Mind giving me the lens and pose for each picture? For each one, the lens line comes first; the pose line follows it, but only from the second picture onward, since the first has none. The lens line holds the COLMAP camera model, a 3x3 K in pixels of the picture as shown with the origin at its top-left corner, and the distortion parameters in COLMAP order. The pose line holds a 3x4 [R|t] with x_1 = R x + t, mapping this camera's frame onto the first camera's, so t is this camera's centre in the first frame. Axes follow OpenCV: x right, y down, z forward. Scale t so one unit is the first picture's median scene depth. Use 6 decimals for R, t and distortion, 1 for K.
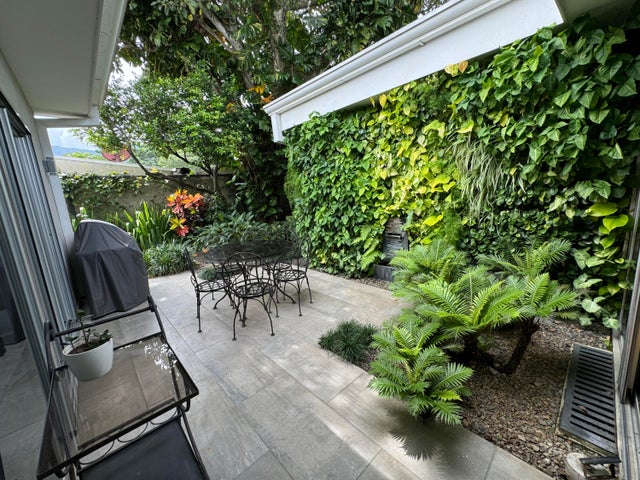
lens RADIAL K [[256.3, 0, 321.9], [0, 256.3, 238.8], [0, 0, 1]] dist [-0.003028, 0.000178]
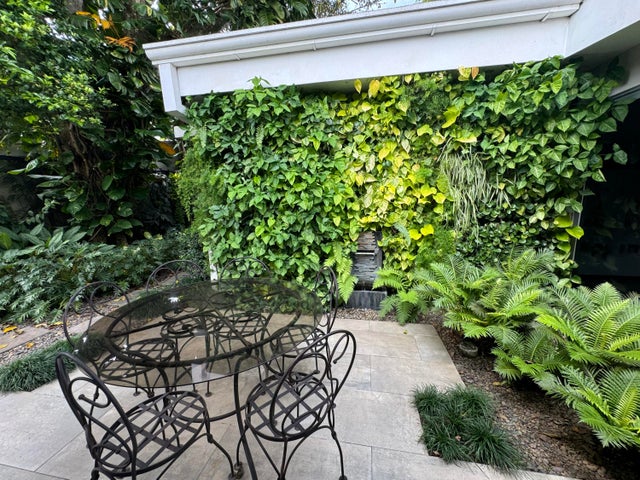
lens RADIAL K [[256.3, 0, 319.2], [0, 256.3, 238.7], [0, 0, 1]] dist [-0.003028, 0.000178]
pose [[0.803267, -0.051957, 0.593349, -0.353907], [0.073143, 0.997253, -0.011694, -0.062280], [-0.591111, 0.052793, 0.804860, 0.425356]]
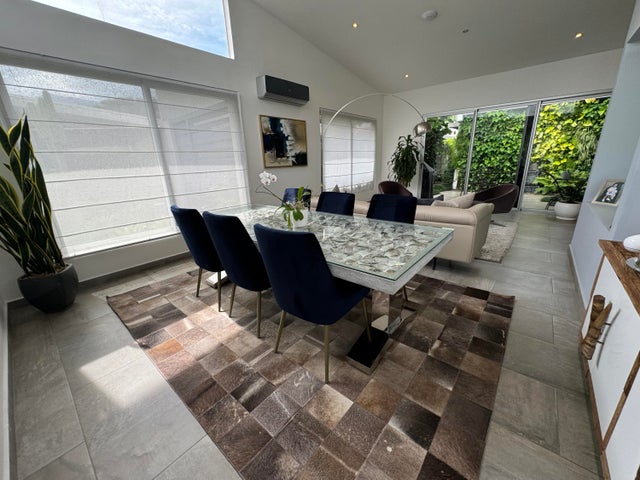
lens RADIAL K [[256.3, 0, 319.9], [0, 256.3, 239.9], [0, 0, 1]] dist [-0.003028, 0.000178]
pose [[0.991939, -0.006794, 0.126533, -1.832302], [-0.007347, 0.993798, 0.110956, 0.347582], [-0.126502, -0.110991, 0.985737, -0.996280]]
